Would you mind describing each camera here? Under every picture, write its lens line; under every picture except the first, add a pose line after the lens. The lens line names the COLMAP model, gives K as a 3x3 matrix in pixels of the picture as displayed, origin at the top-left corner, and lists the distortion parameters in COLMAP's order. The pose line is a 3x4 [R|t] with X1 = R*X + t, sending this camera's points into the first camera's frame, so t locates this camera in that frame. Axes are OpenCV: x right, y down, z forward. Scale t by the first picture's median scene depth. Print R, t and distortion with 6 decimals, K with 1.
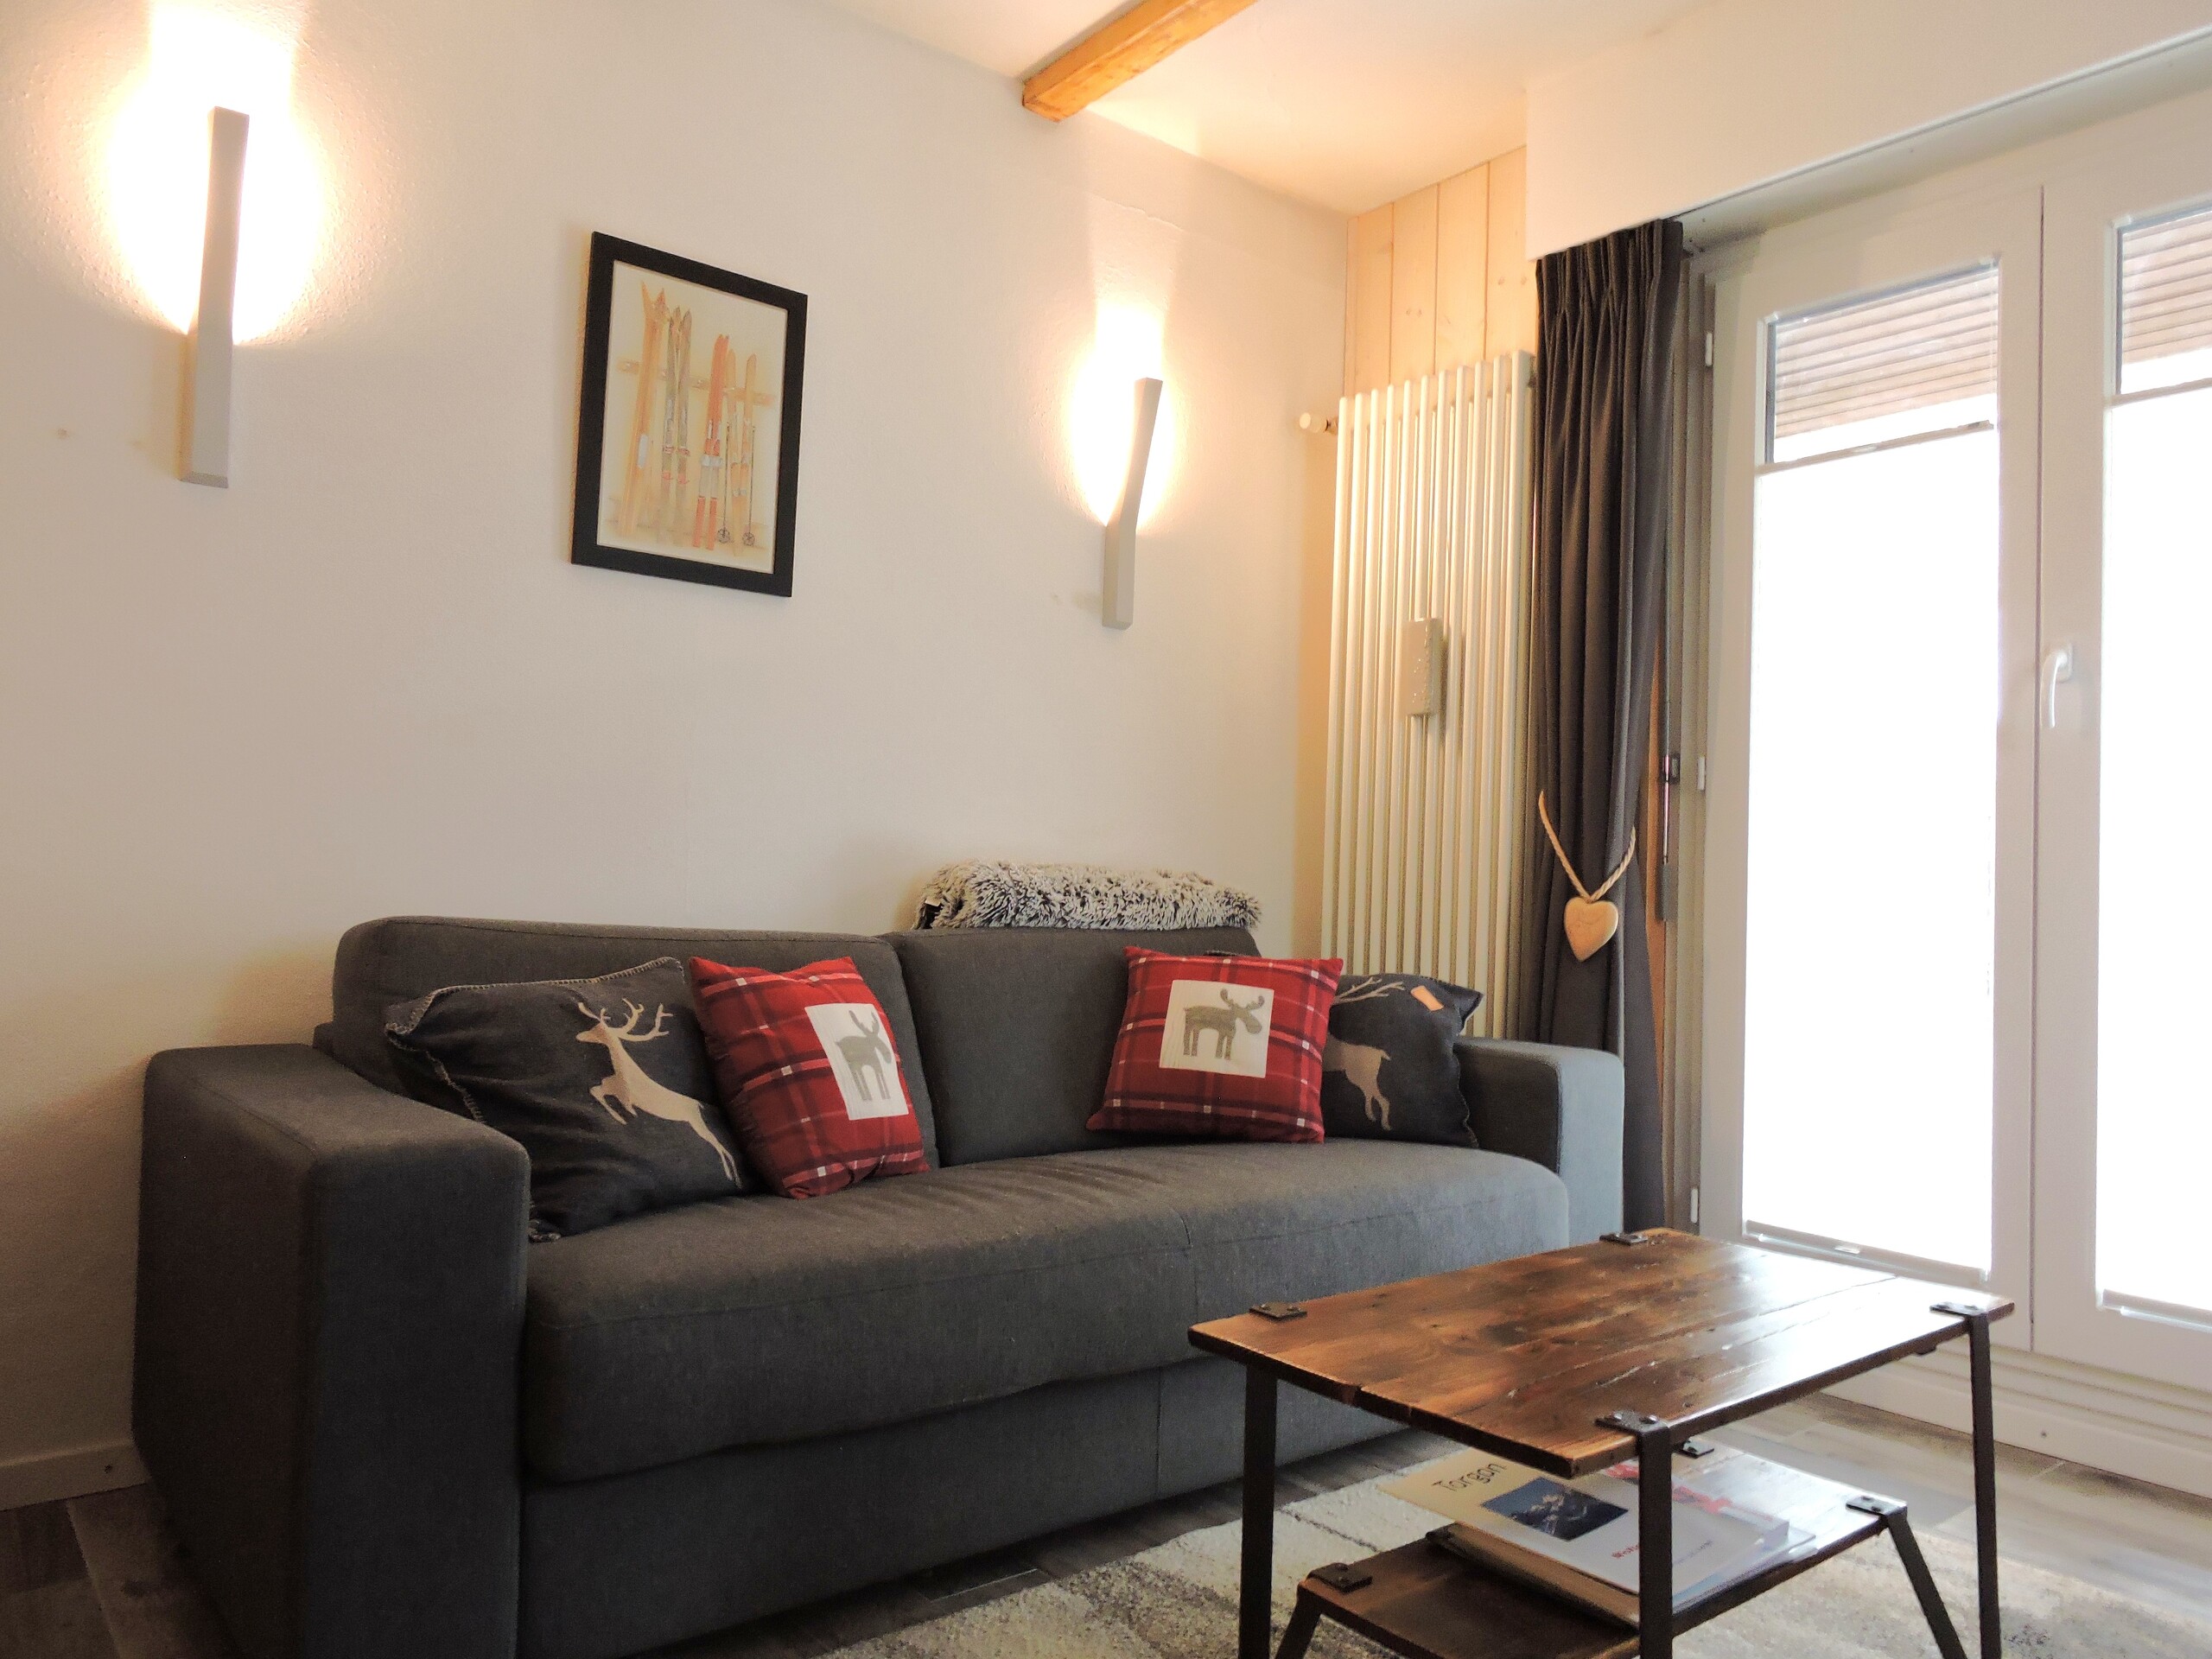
lens RADIAL K [[1564.3, 0, 1106.0], [0, 1564.3, 829.5], [0, 0, 1]] dist [-0.002478, -0.006299]
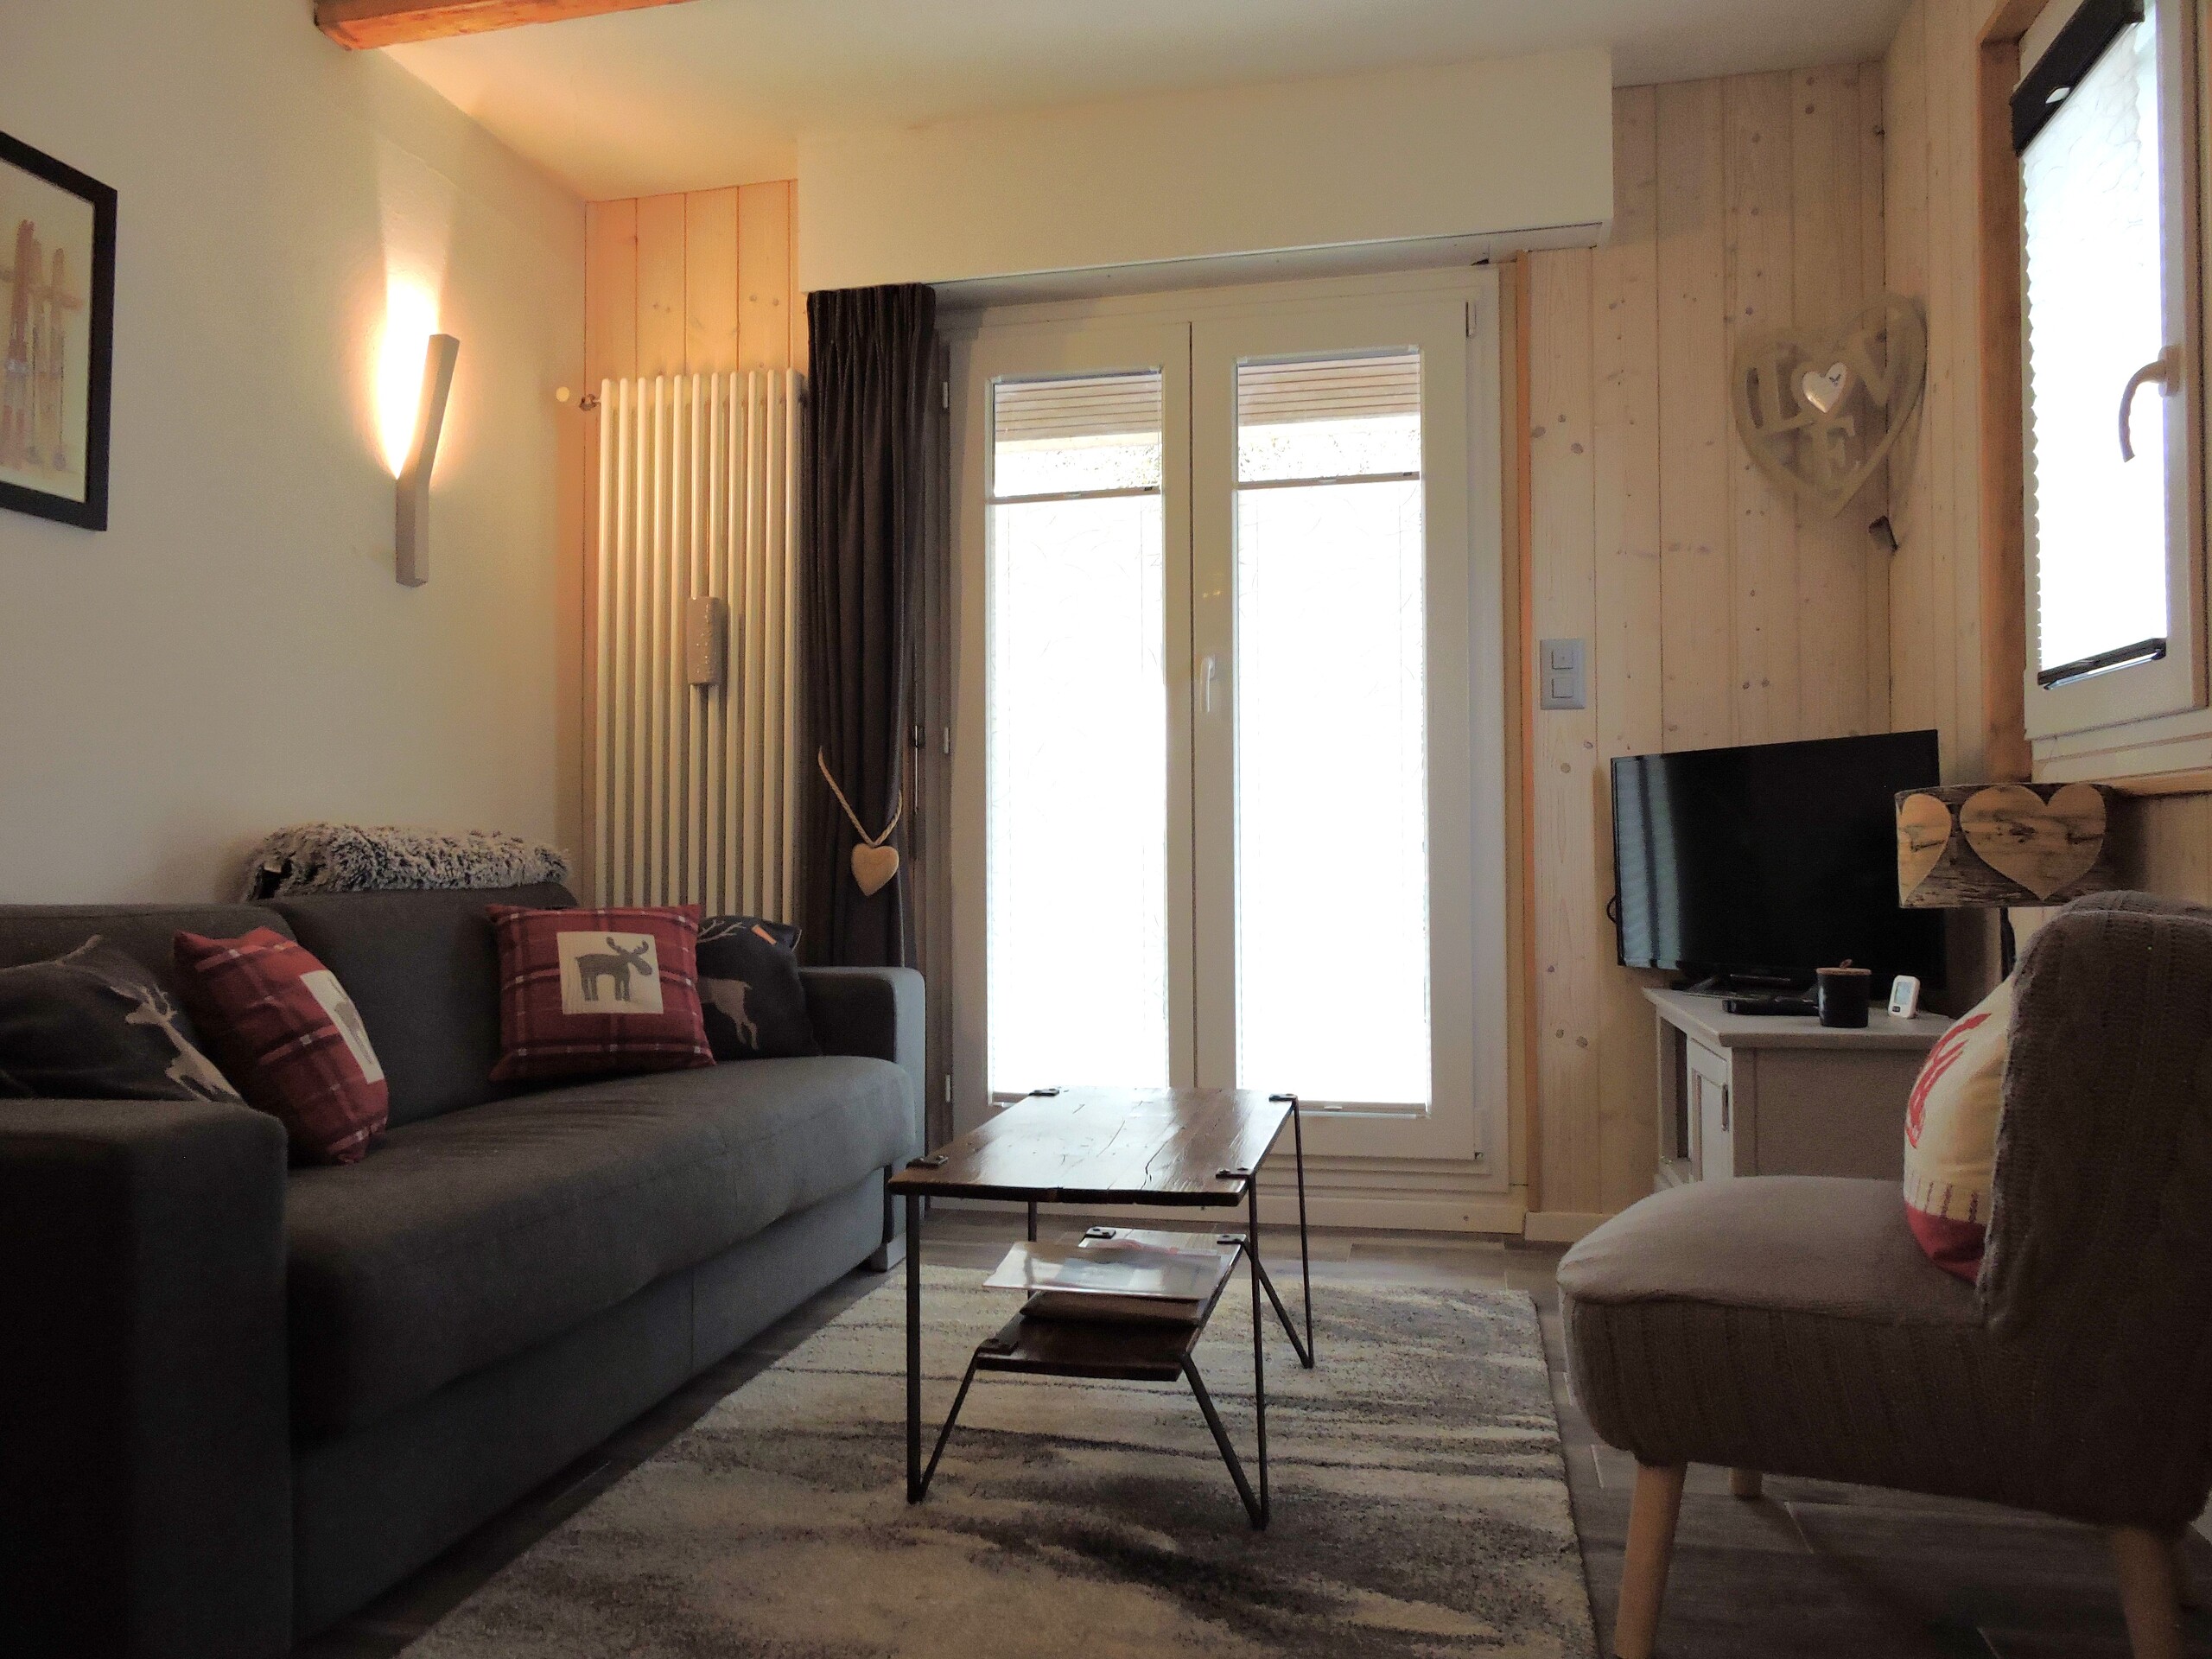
lens RADIAL K [[1548.9, 0, 1106.0], [0, 1548.9, 829.5], [0, 0, 1]] dist [0.000822, -0.002406]
pose [[0.785797, -0.024210, 0.618011, -0.307384], [0.007783, 0.999542, 0.029260, -0.000552], [-0.618436, -0.018183, 0.785625, -0.046194]]
